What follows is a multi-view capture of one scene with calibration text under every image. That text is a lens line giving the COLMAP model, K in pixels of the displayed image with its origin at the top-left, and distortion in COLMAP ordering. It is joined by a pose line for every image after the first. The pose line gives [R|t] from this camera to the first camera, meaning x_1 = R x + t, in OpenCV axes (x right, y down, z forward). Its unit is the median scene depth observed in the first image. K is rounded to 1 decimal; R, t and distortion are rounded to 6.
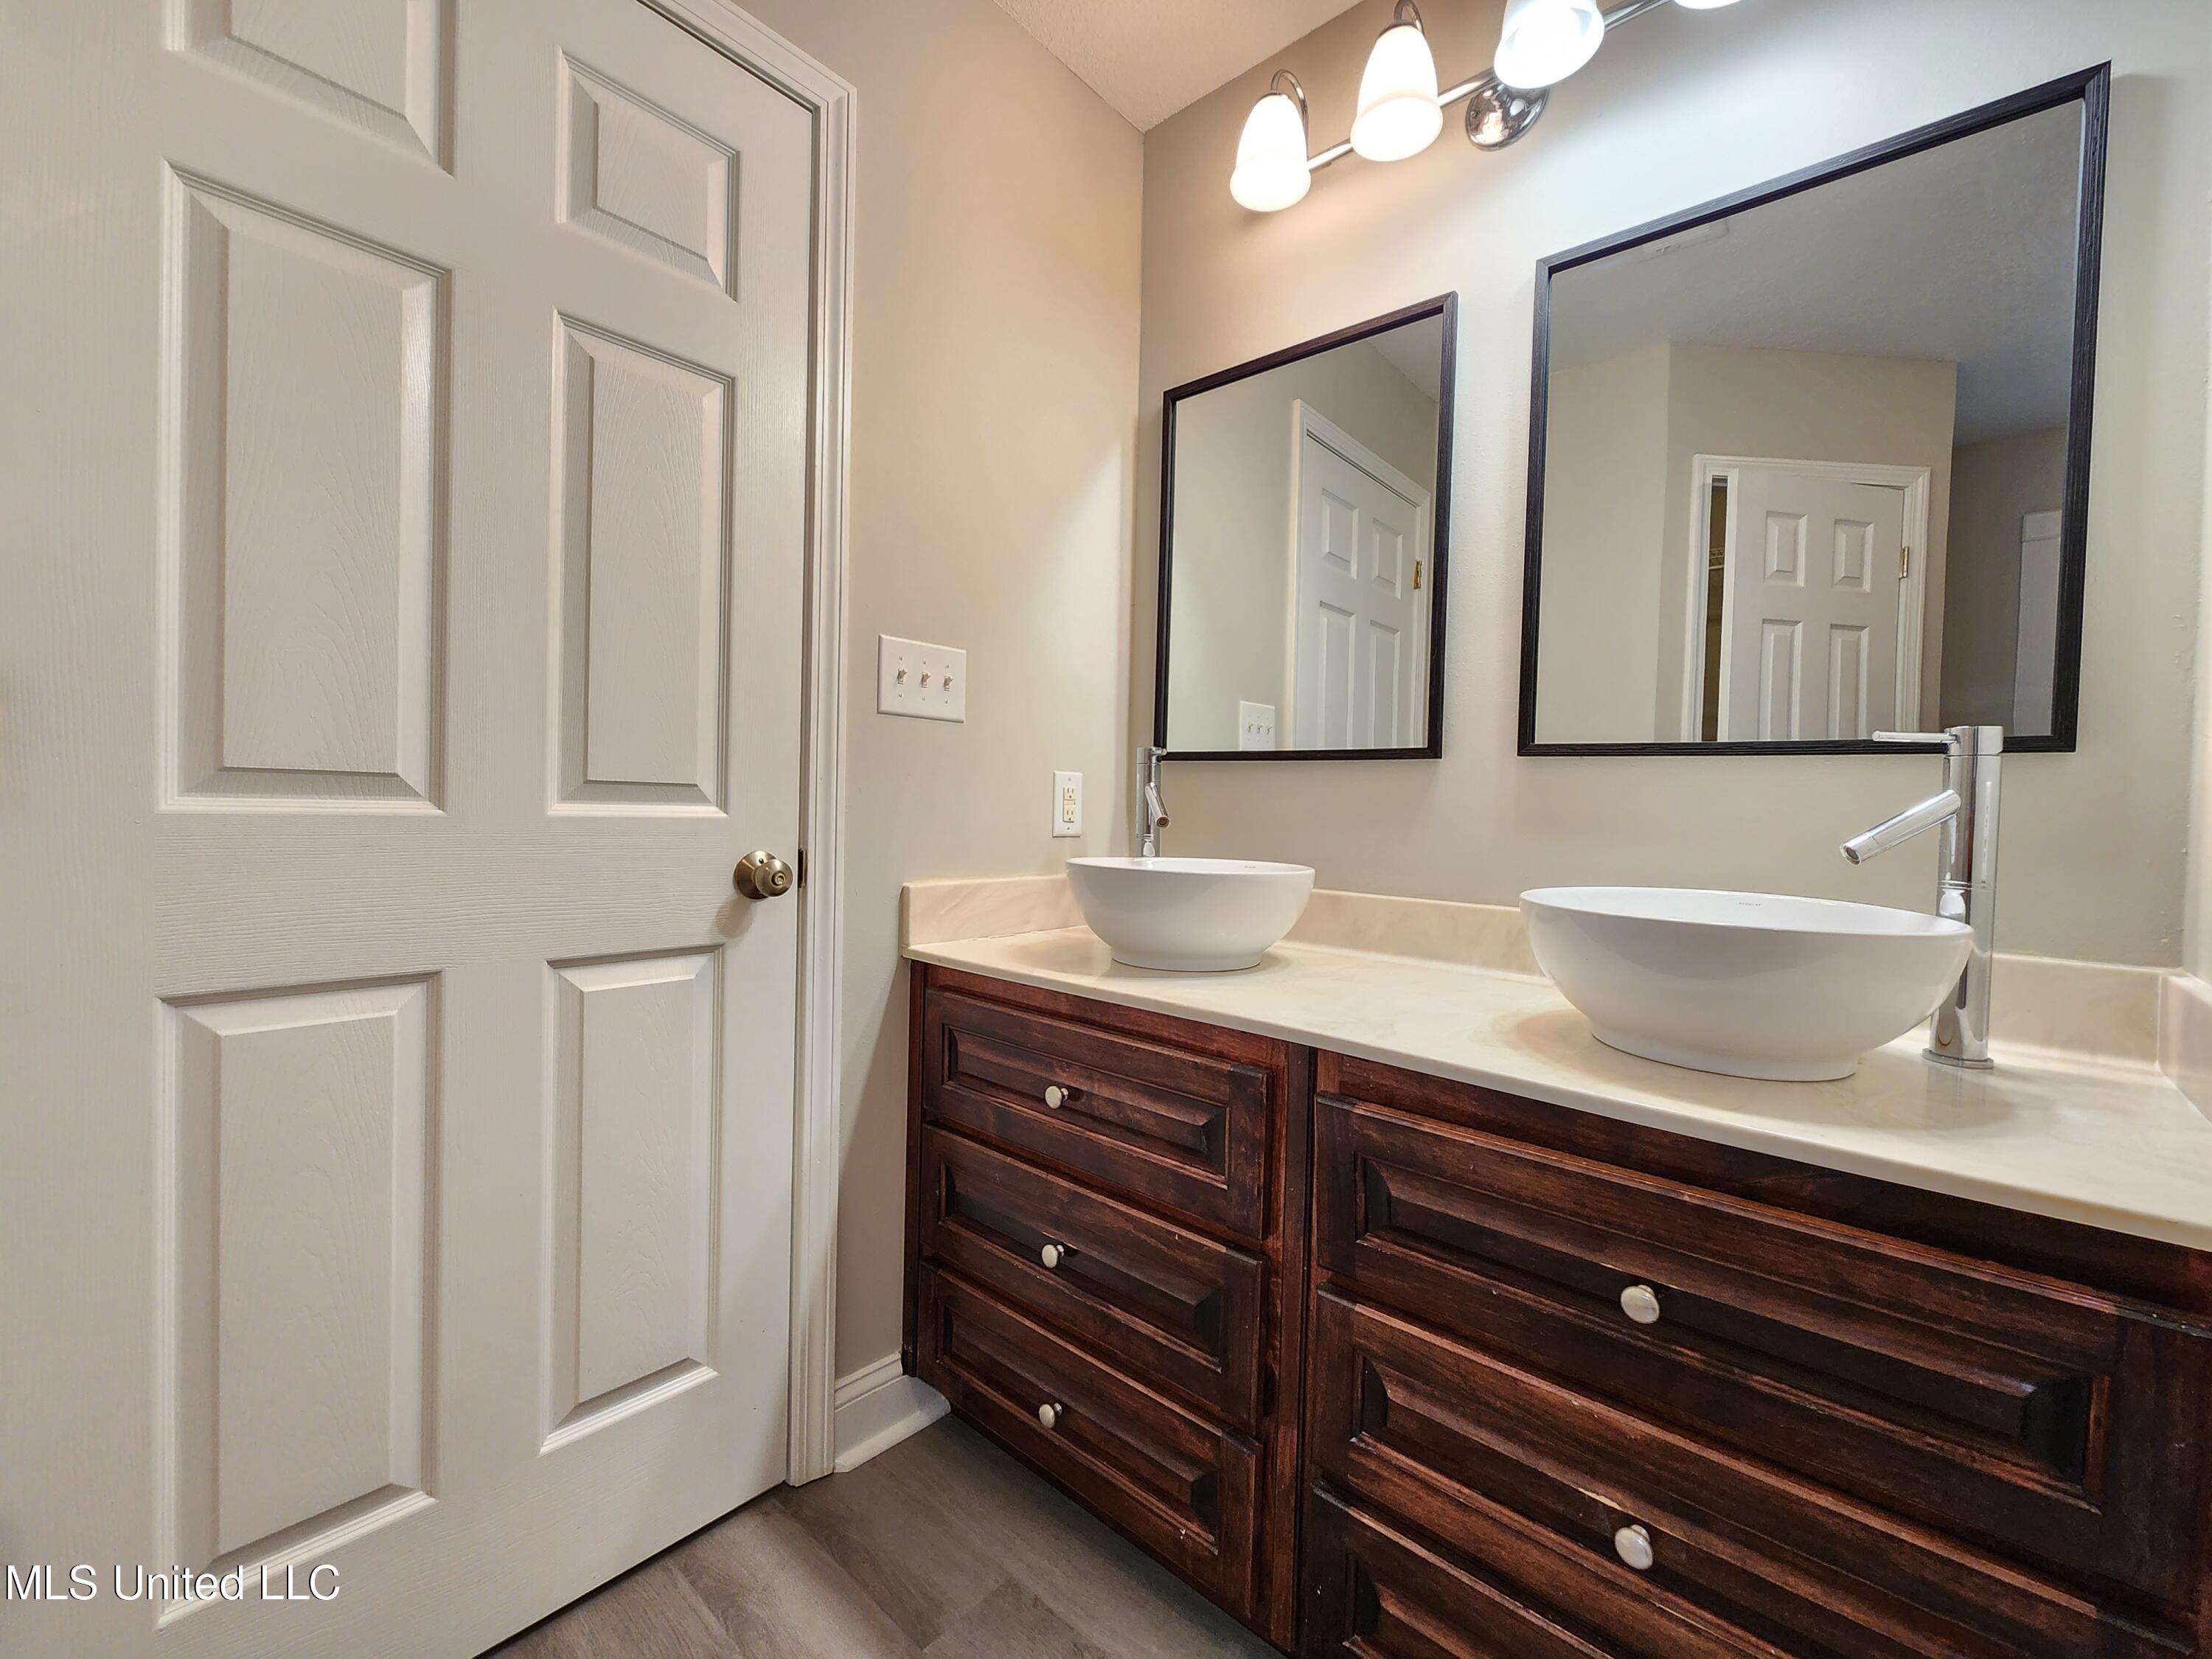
lens RADIAL K [[901.9, 0, 1117.7], [0, 901.9, 820.9], [0, 0, 1]] dist [-0.001676, -0.000354]
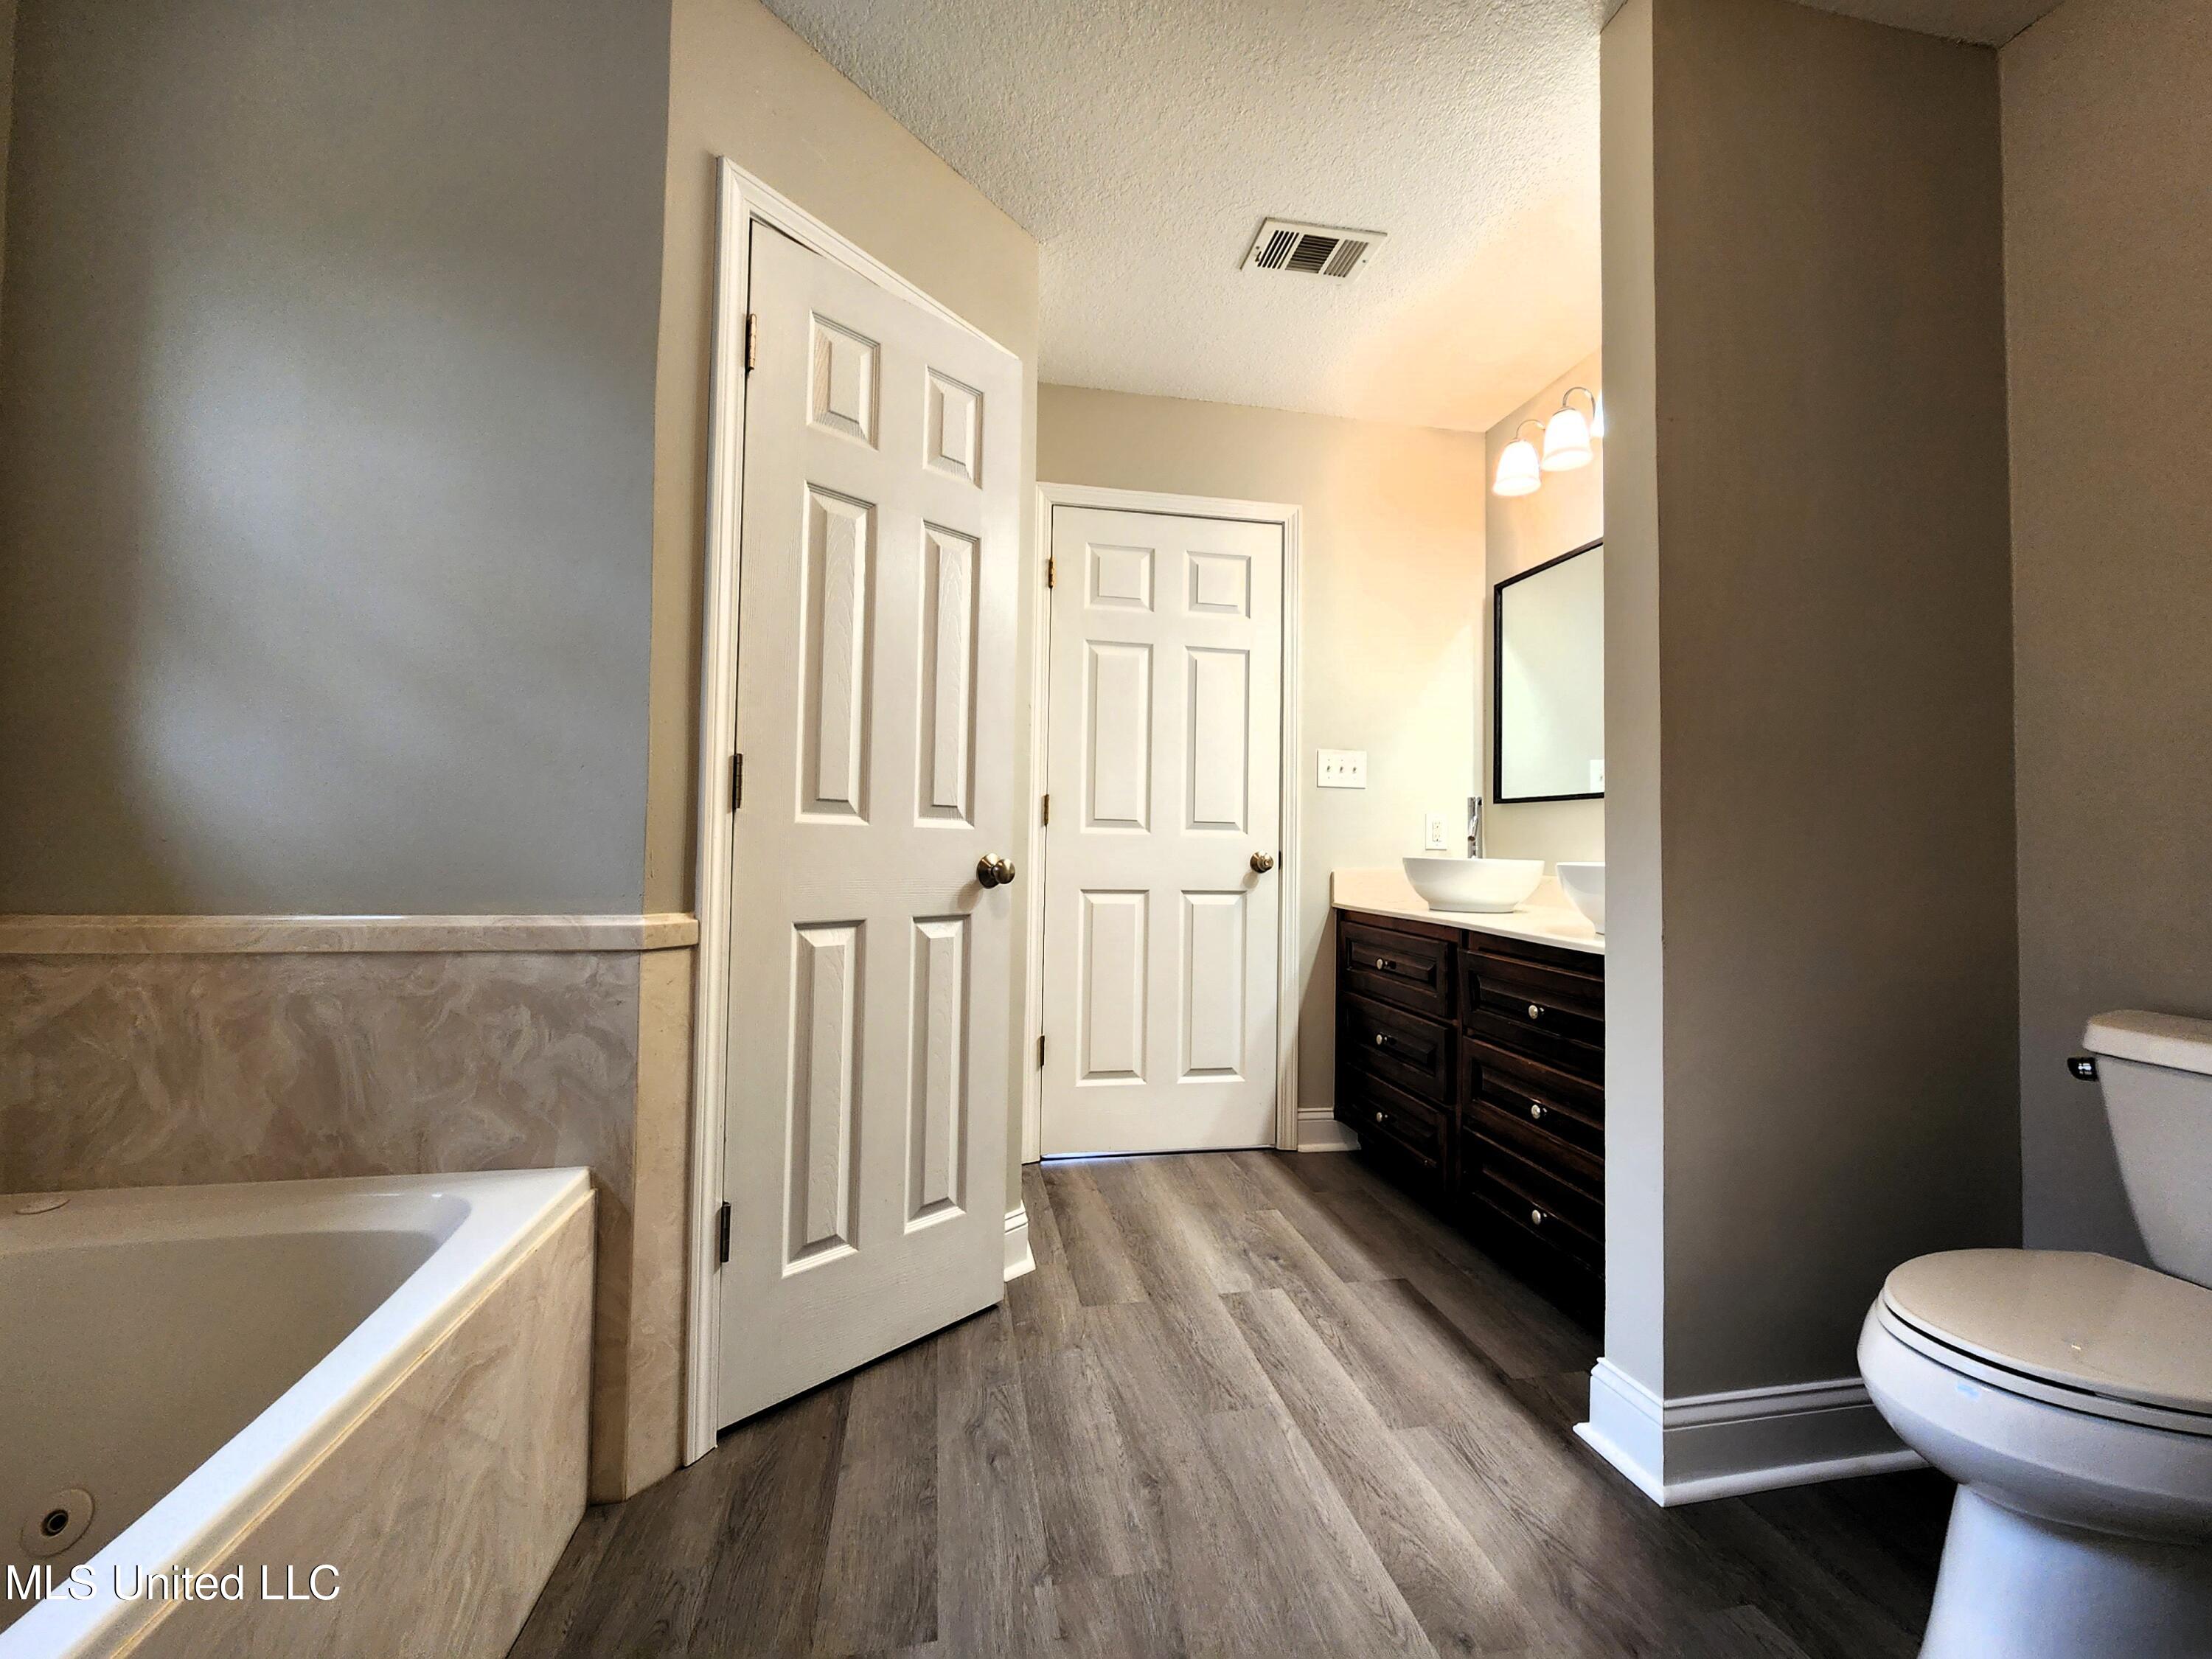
lens RADIAL K [[901.9, 0, 1117.7], [0, 901.9, 820.9], [0, 0, 1]] dist [-0.001676, -0.000354]
pose [[0.794593, -0.026813, -0.606551, 0.750959], [-0.008451, 0.998439, -0.055207, 0.091345], [0.607084, 0.048993, 0.793126, -1.103115]]
